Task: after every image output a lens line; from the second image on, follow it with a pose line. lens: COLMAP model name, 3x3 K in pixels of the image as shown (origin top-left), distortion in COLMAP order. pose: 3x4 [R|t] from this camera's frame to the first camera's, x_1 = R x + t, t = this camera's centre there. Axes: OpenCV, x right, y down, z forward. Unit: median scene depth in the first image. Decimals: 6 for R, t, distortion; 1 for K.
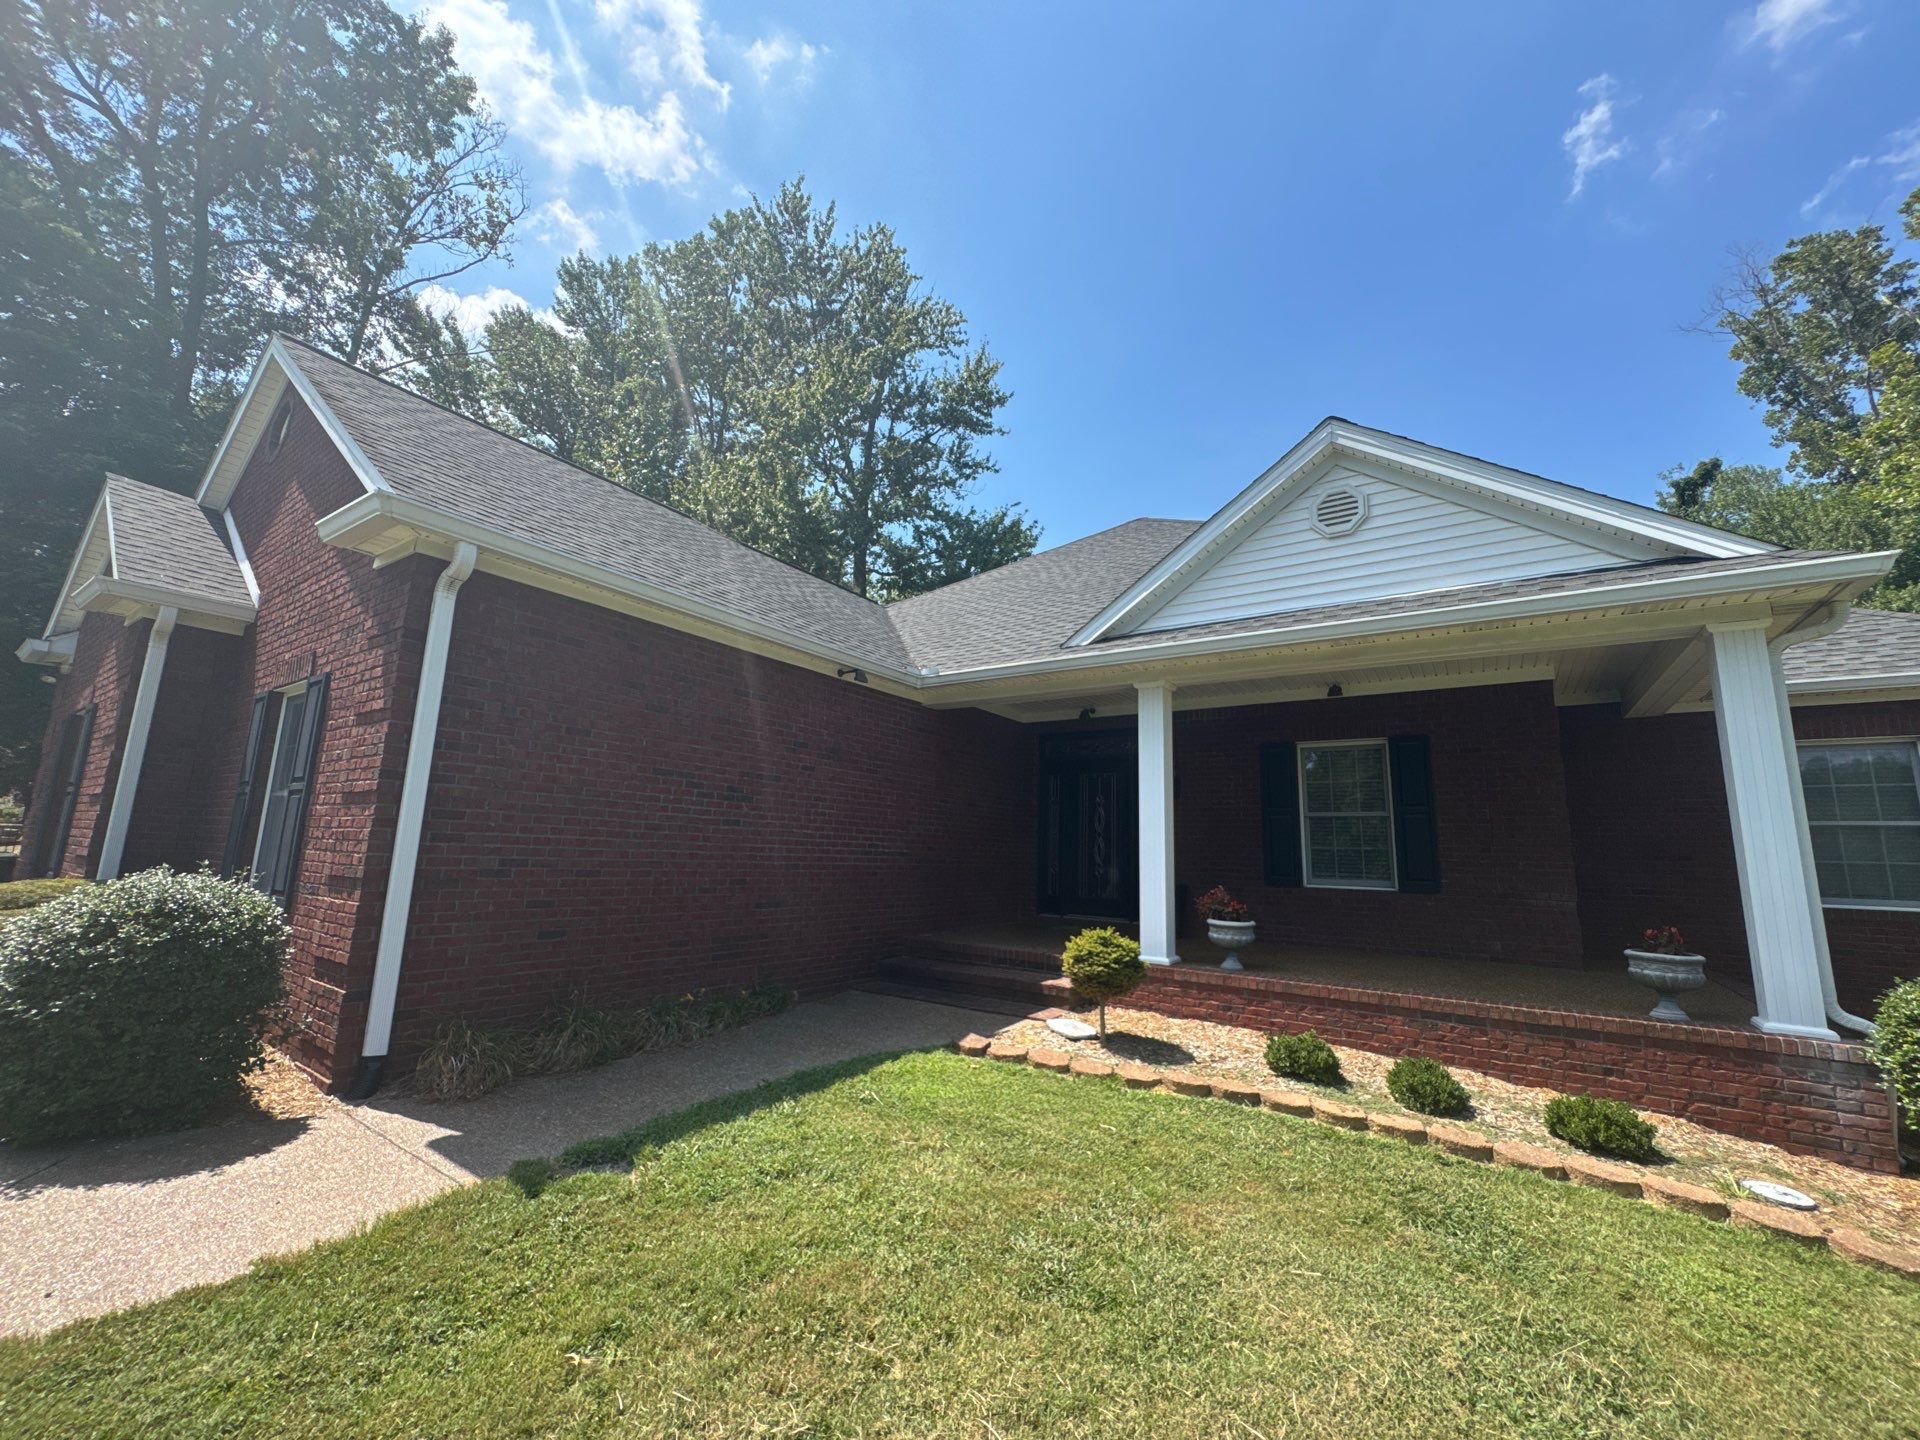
lens RADIAL K [[764.8, 0, 956.9], [0, 764.8, 687.8], [0, 0, 1]] dist [0.001537, 0.000119]
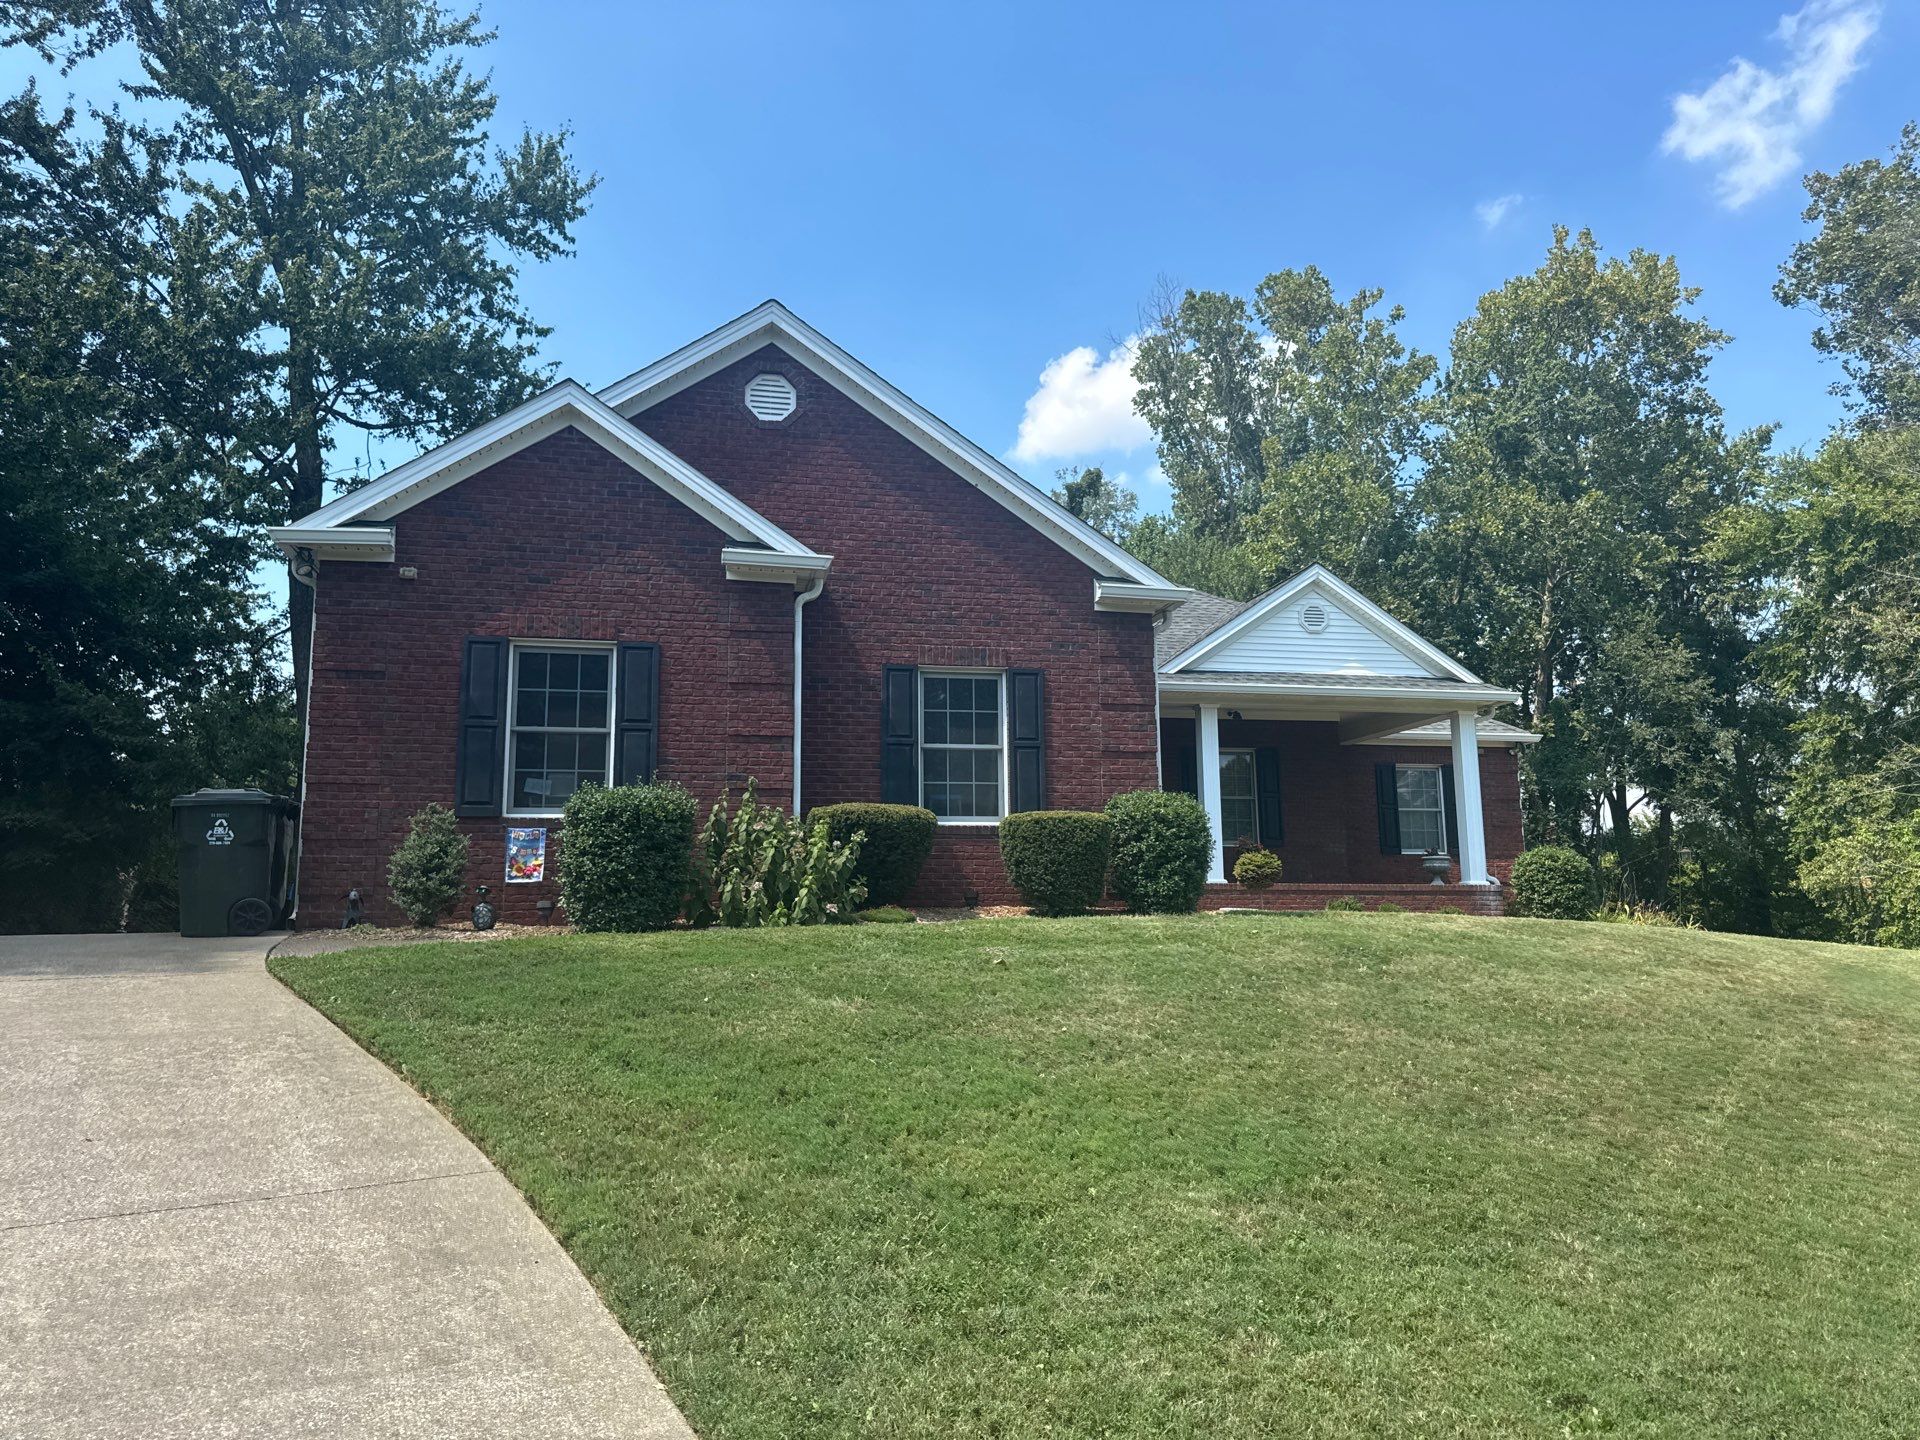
lens RADIAL K [[1394.3, 0, 960.0], [0, 1394.3, 720.0], [0, 0, 1]] dist [-0.008595, -0.015188]
pose [[0.679575, 0.076547, 0.729601, -1.015382], [-0.126559, 0.991863, 0.013818, 0.022197], [-0.722607, -0.101728, 0.683733, -0.252978]]
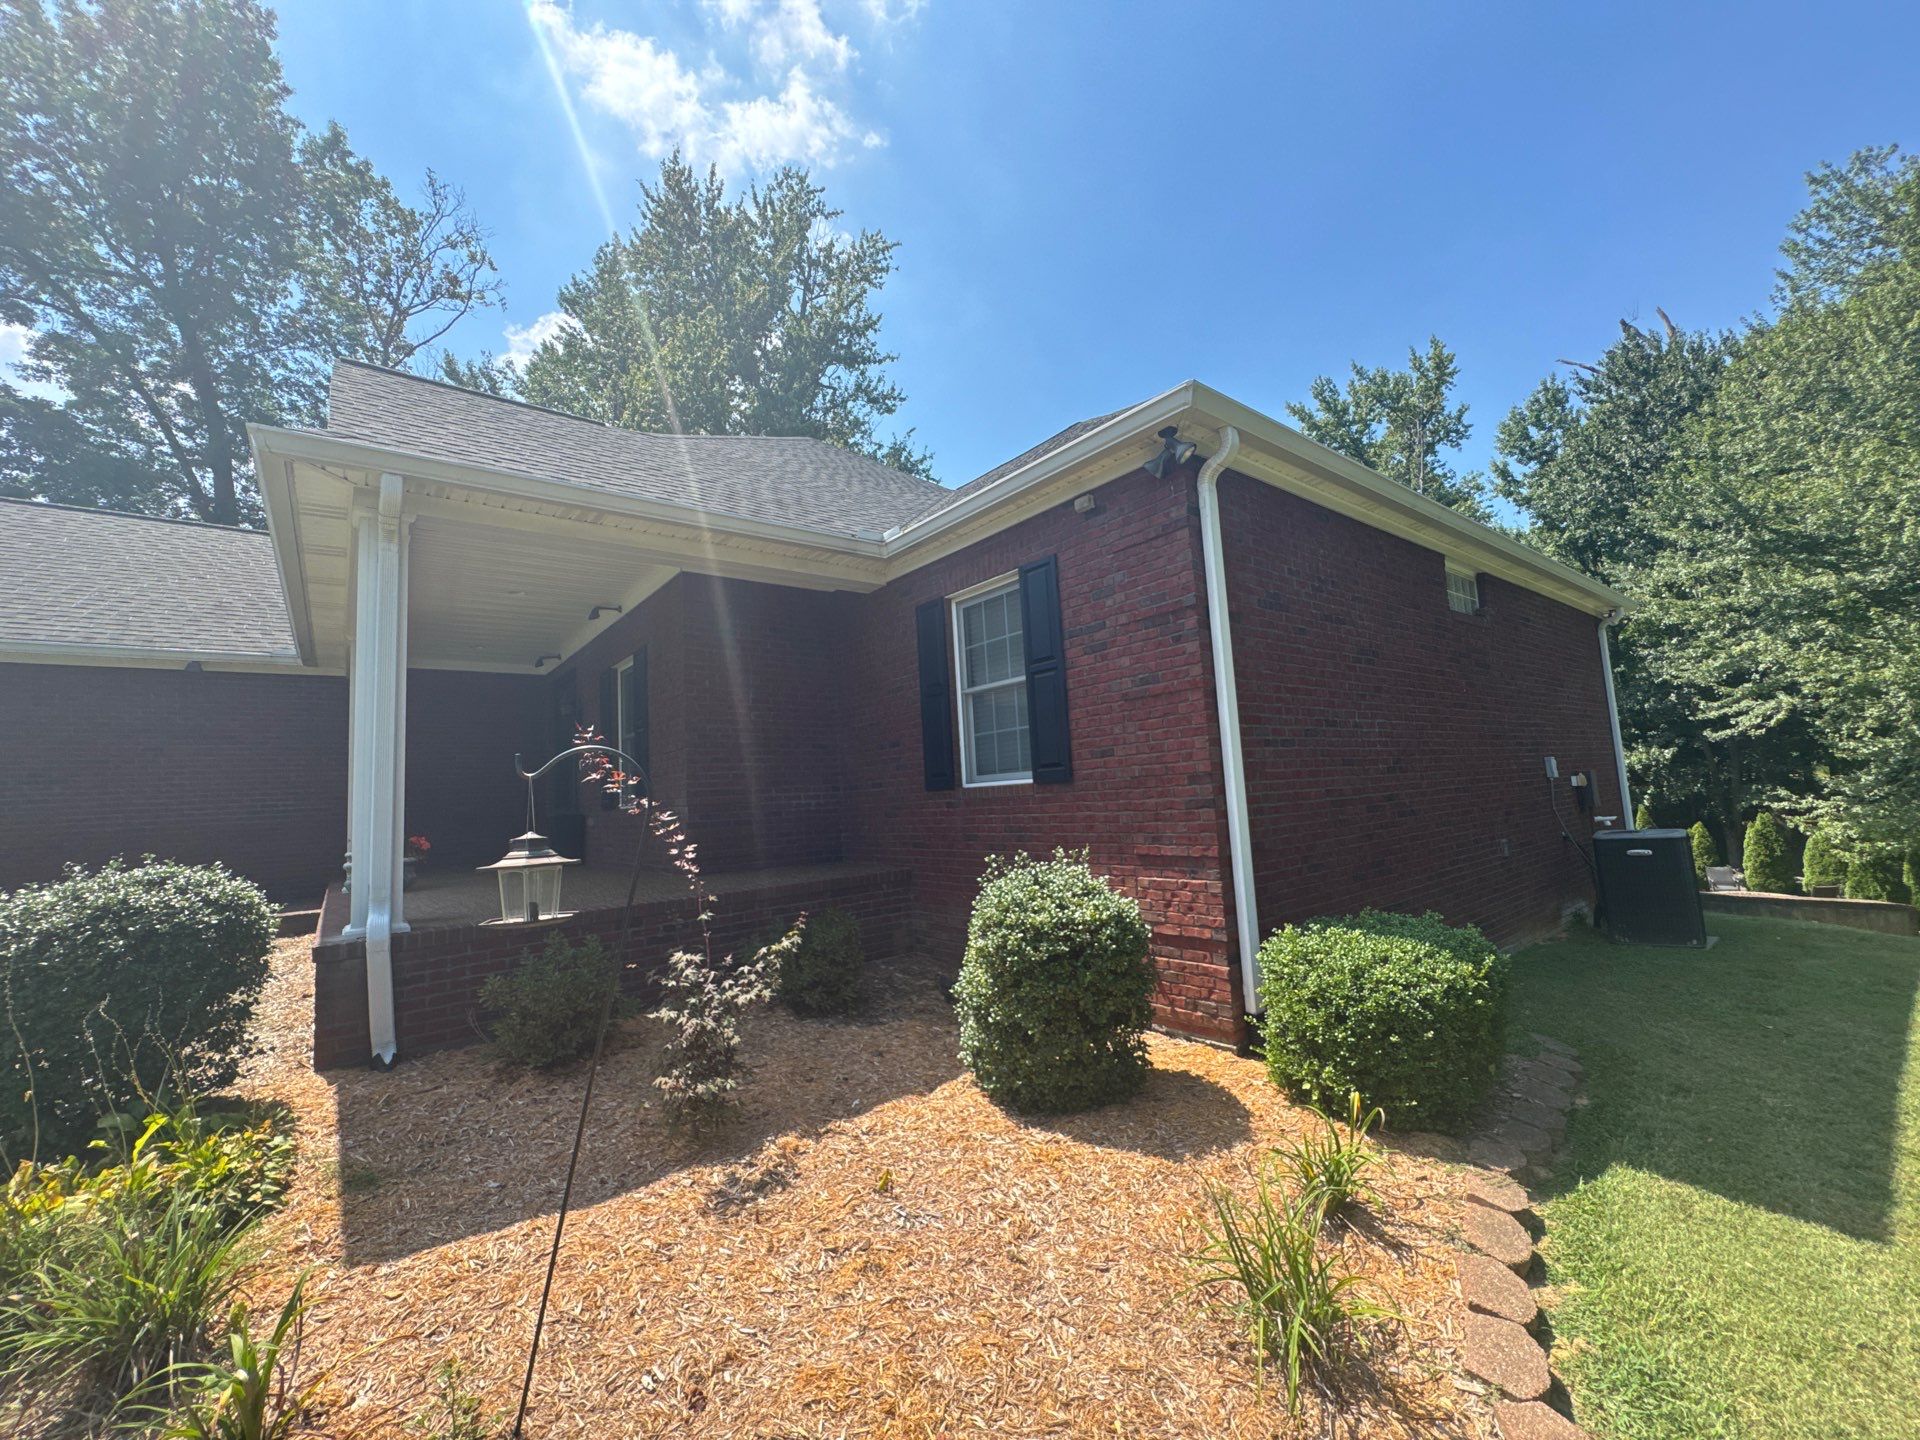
lens RADIAL K [[736.7, 0, 960.9], [0, 736.7, 689.2], [0, 0, 1]] dist [-0.001058, -0.000212]
pose [[0.949648, -0.123313, -0.288031, 0.299258], [0.153703, 0.984428, 0.085303, 0.023312], [0.273027, -0.125279, 0.953814, 0.048363]]
